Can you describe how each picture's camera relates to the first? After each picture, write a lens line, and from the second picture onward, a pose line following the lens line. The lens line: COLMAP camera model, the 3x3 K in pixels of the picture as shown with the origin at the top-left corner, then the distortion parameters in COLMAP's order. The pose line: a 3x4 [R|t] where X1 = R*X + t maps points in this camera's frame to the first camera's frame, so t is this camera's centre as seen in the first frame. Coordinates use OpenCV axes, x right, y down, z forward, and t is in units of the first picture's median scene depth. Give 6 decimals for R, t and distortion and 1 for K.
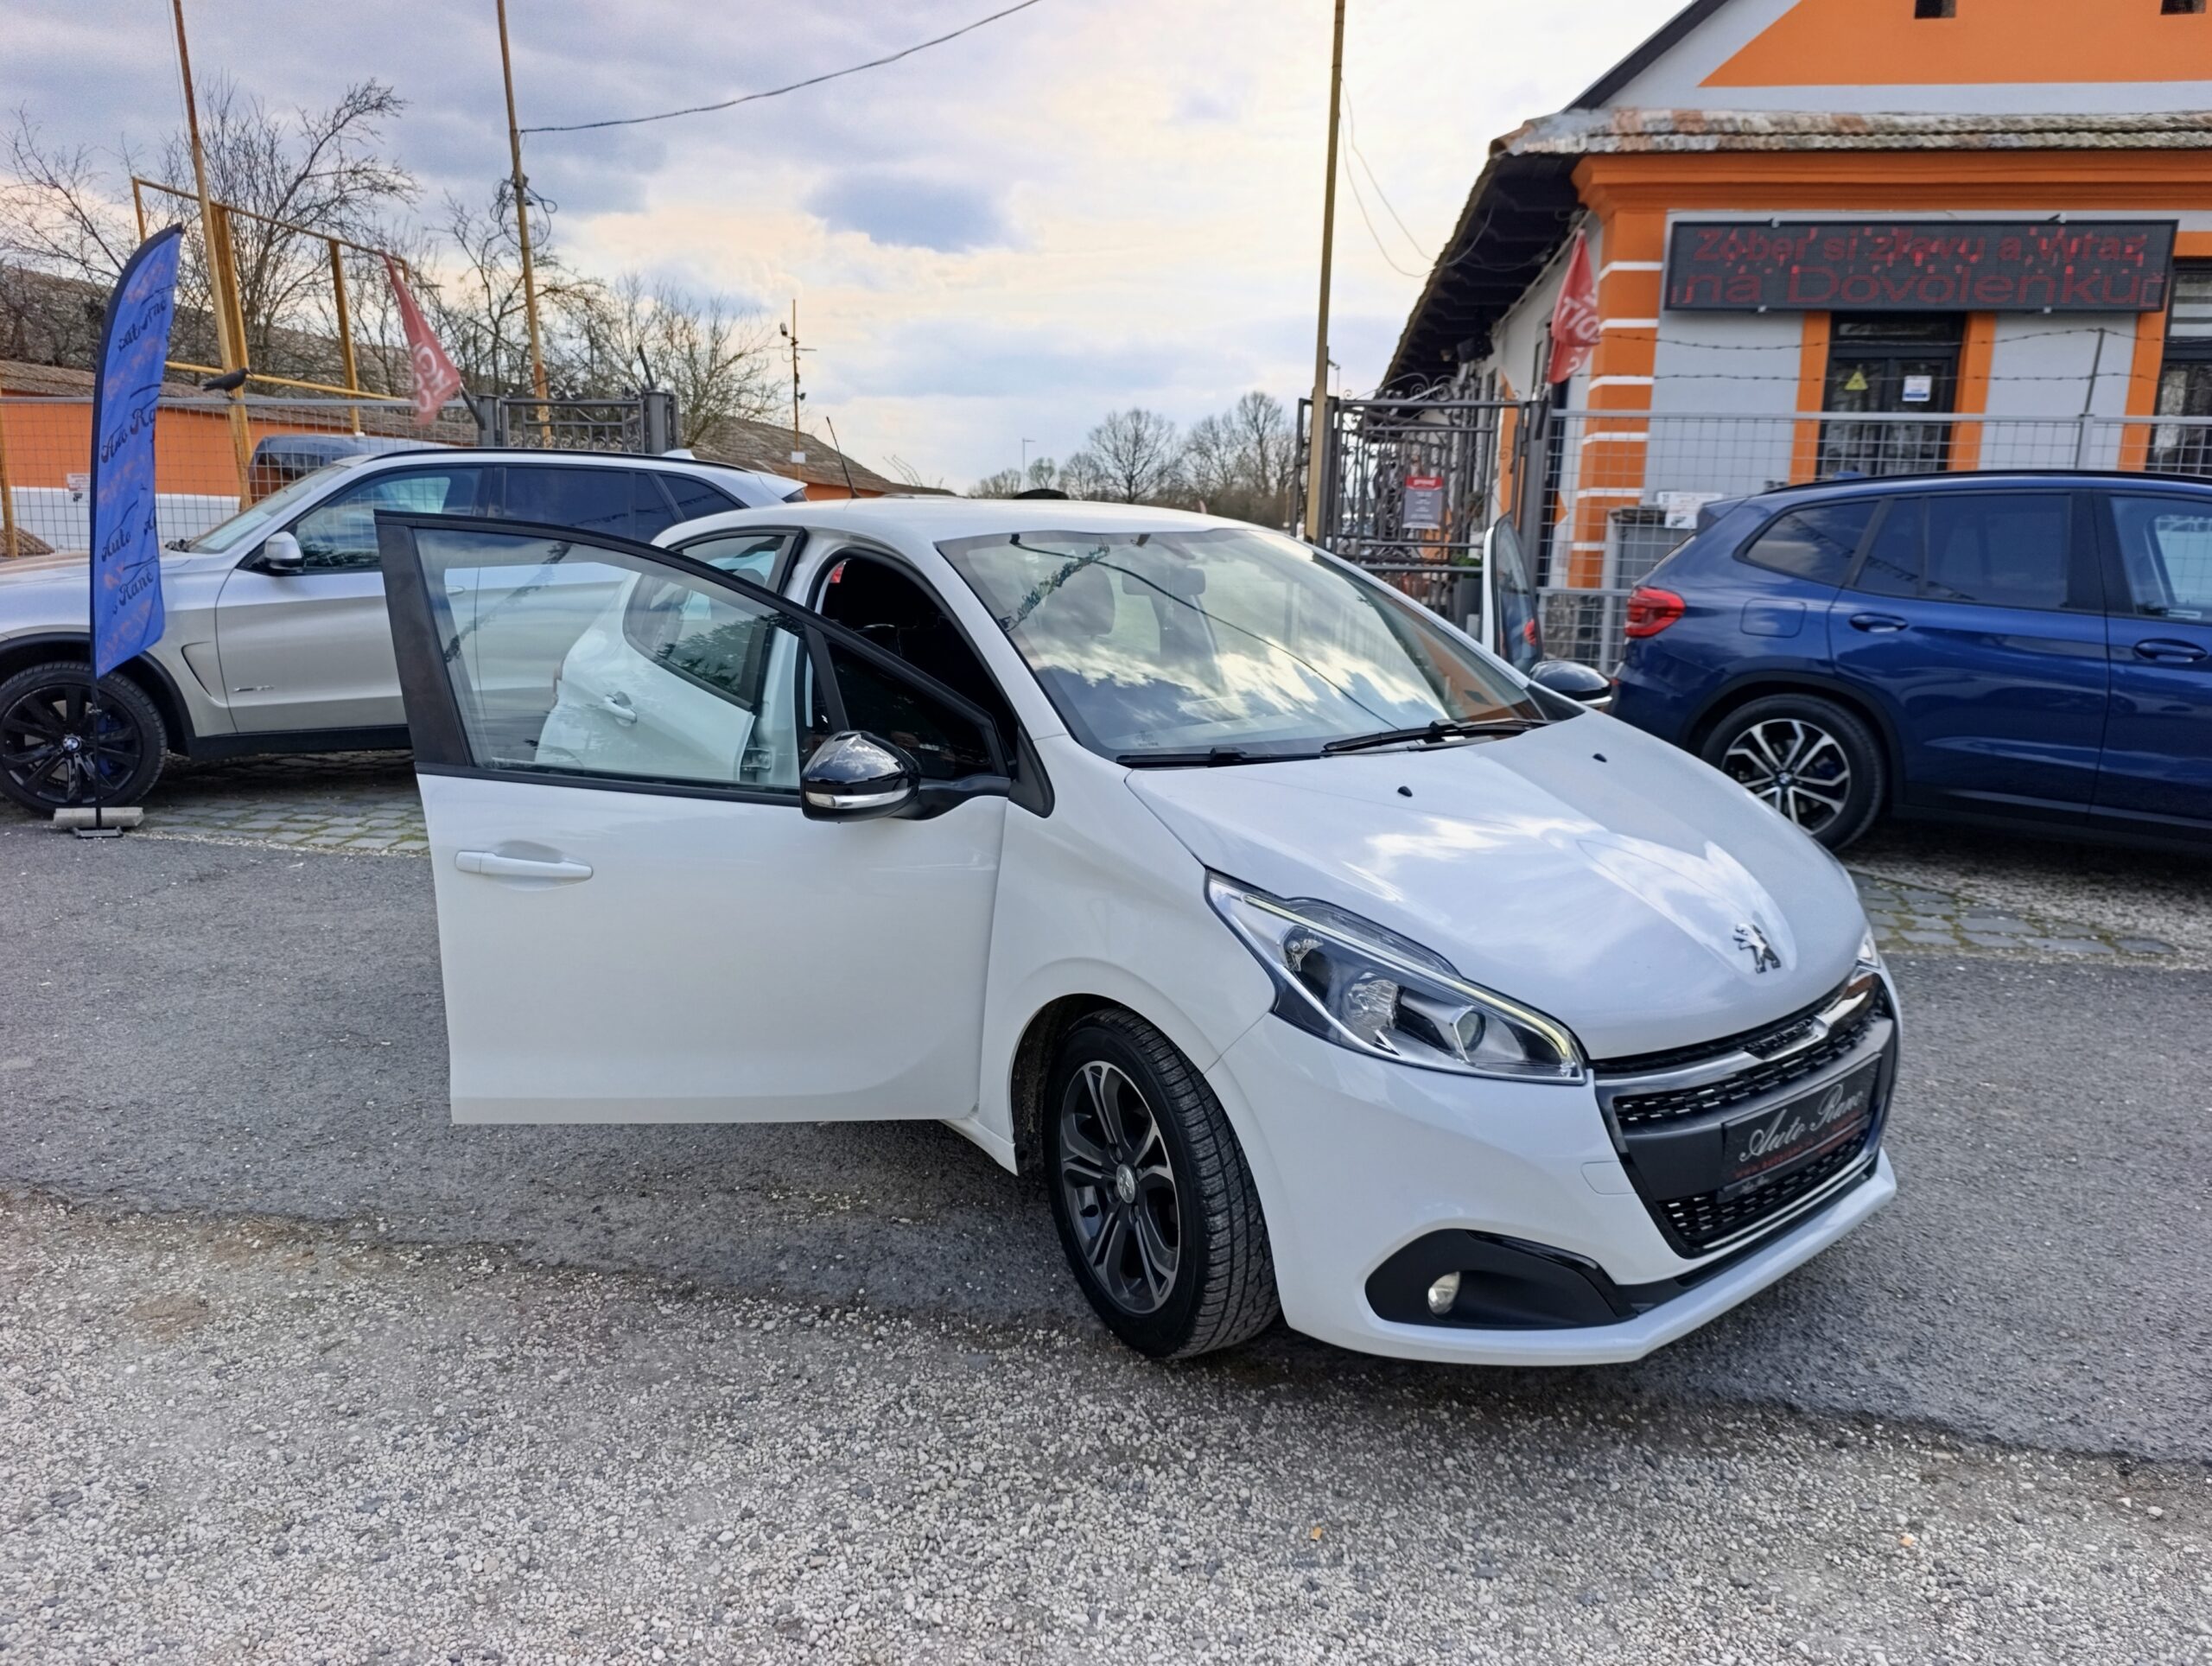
lens RADIAL K [[1482.1, 0, 1106.1], [0, 1482.1, 857.6], [0, 0, 1]] dist [0.007237, -0.014183]
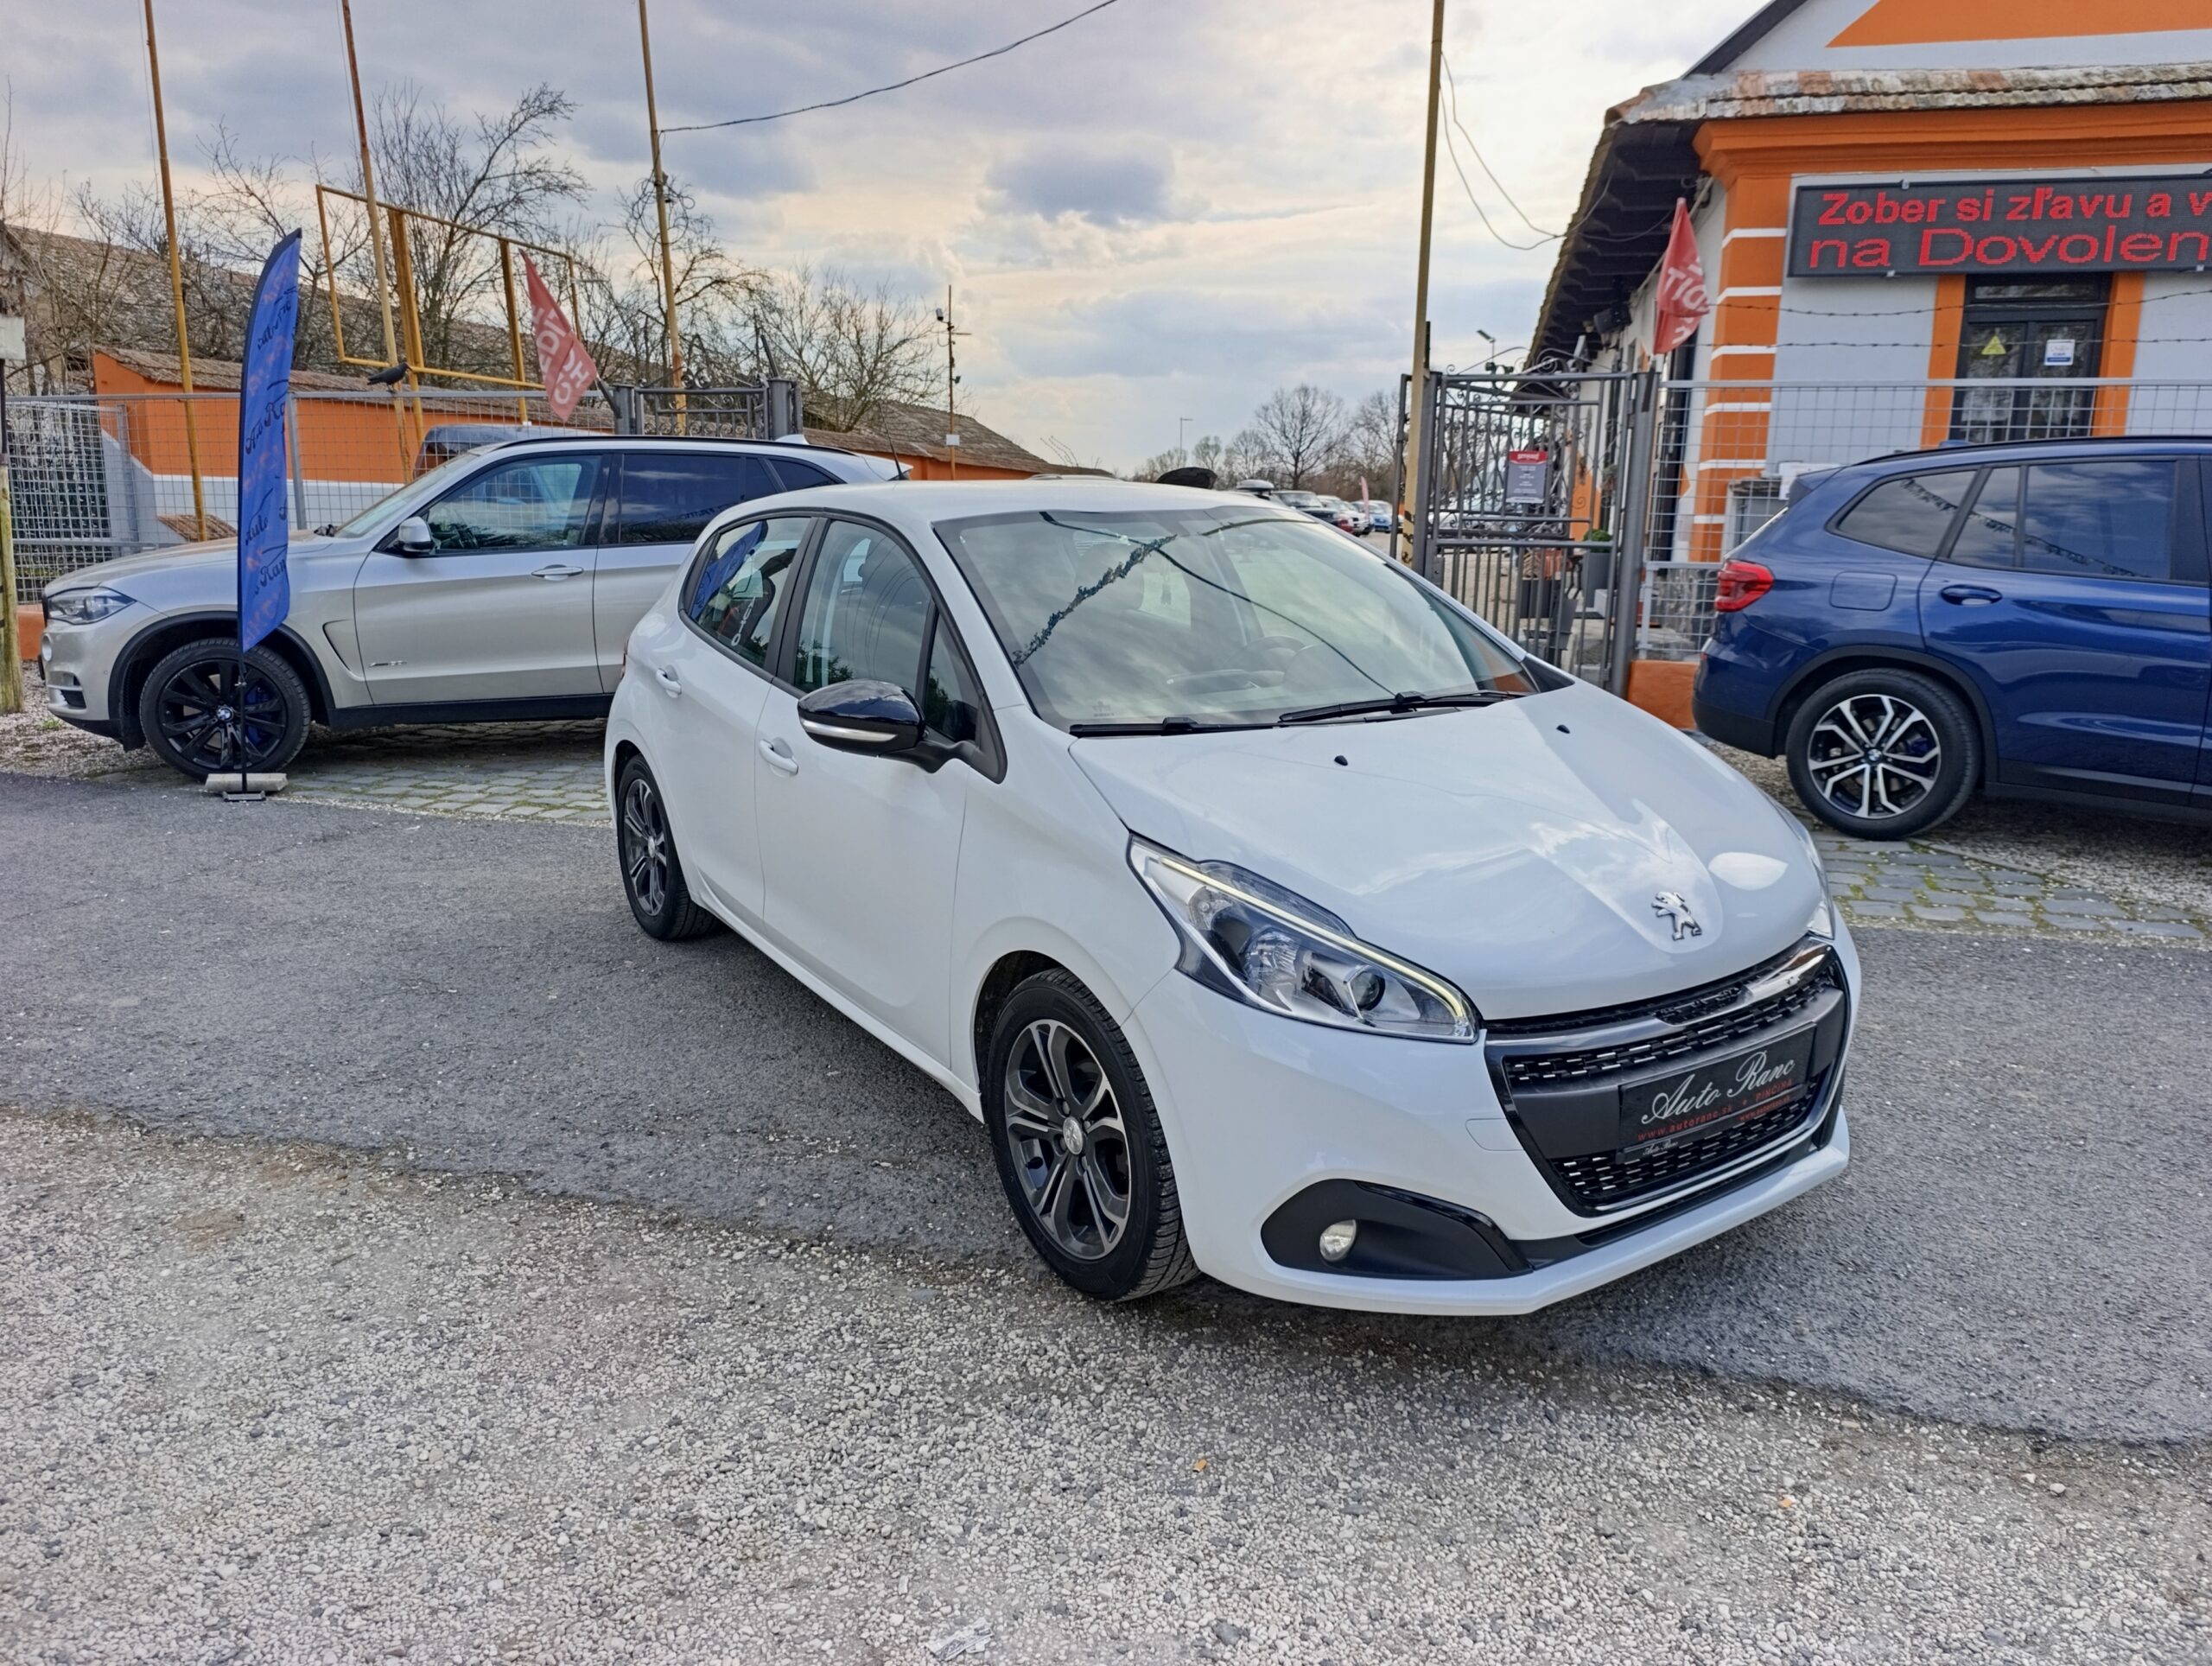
lens RADIAL K [[1464.2, 0, 1106.0], [0, 1464.2, 833.0], [0, 0, 1]] dist [0.015080, -0.020114]
pose [[0.995867, 0.010378, -0.090230, 0.136405], [-0.010335, 0.999946, 0.000946, 0.007415], [0.090235, -0.000010, 0.995920, -0.031209]]
